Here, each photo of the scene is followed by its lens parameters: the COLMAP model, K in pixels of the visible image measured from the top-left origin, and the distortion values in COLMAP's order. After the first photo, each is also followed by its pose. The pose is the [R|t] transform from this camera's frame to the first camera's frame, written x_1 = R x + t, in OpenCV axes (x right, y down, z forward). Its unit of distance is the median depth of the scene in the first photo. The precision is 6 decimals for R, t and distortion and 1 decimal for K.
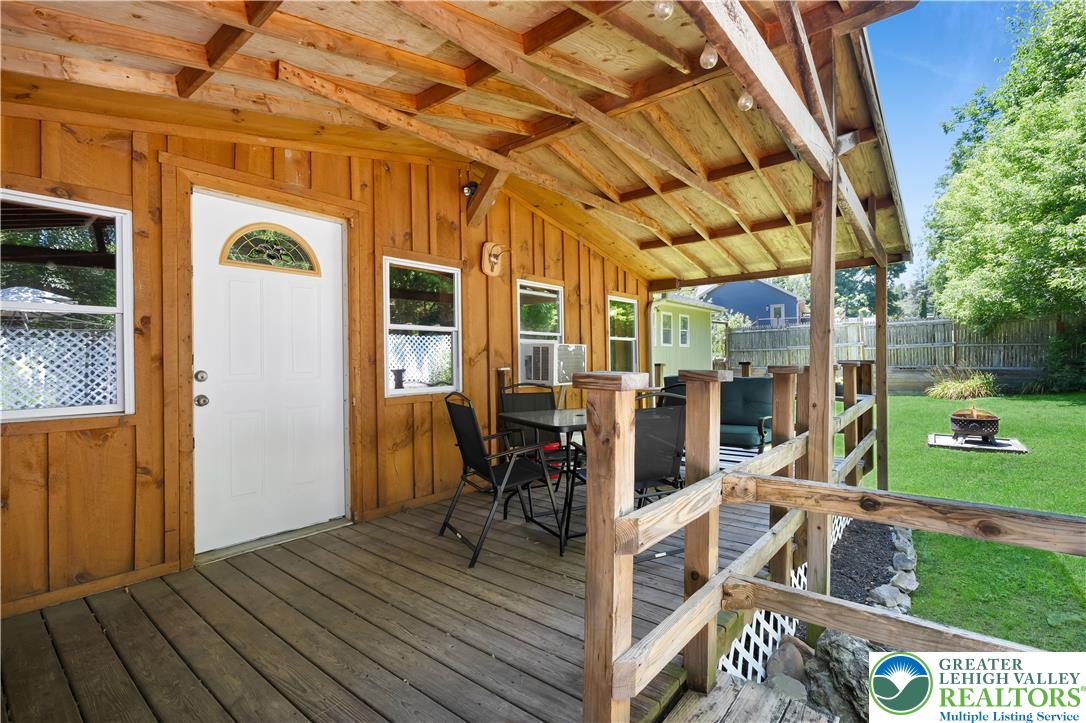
lens RADIAL K [[503.0, 0, 543.1], [0, 503.0, 355.8], [0, 0, 1]] dist [-0.002741, 0.000126]
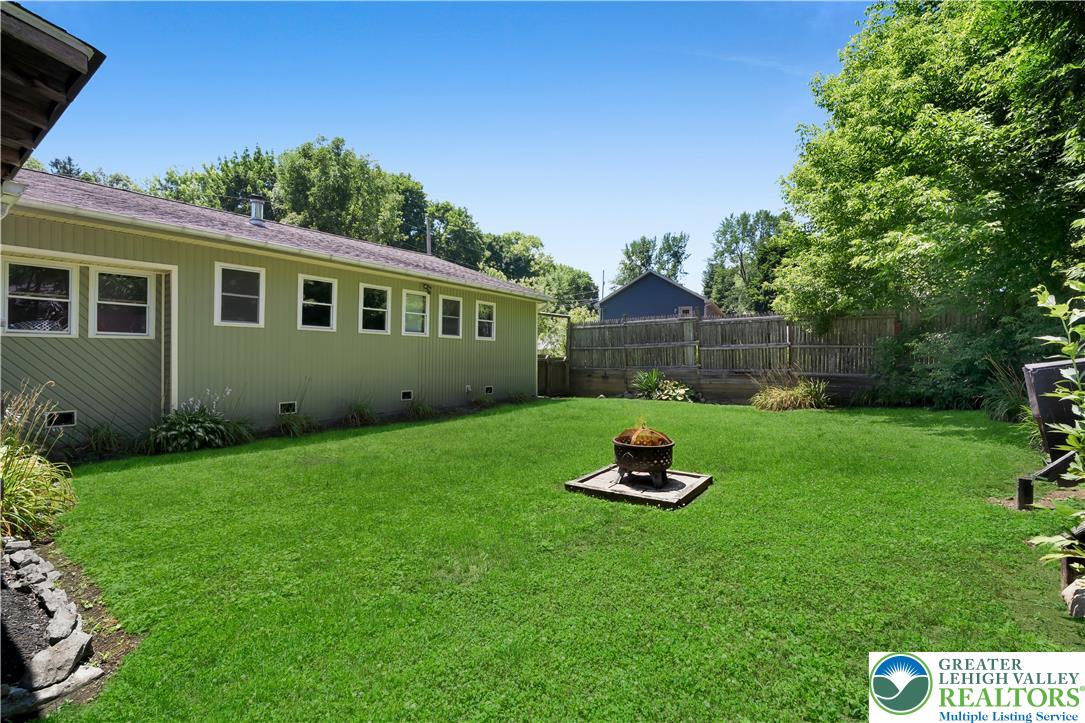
lens RADIAL K [[487.4, 0, 542.5], [0, 487.4, 361.5], [0, 0, 1]] dist [-0.002168, -0.000077]
pose [[0.998189, 0.026312, 0.054097, 0.381537], [-0.026723, 0.999619, 0.006874, 0.010620], [-0.053895, -0.008308, 0.998512, 0.214254]]
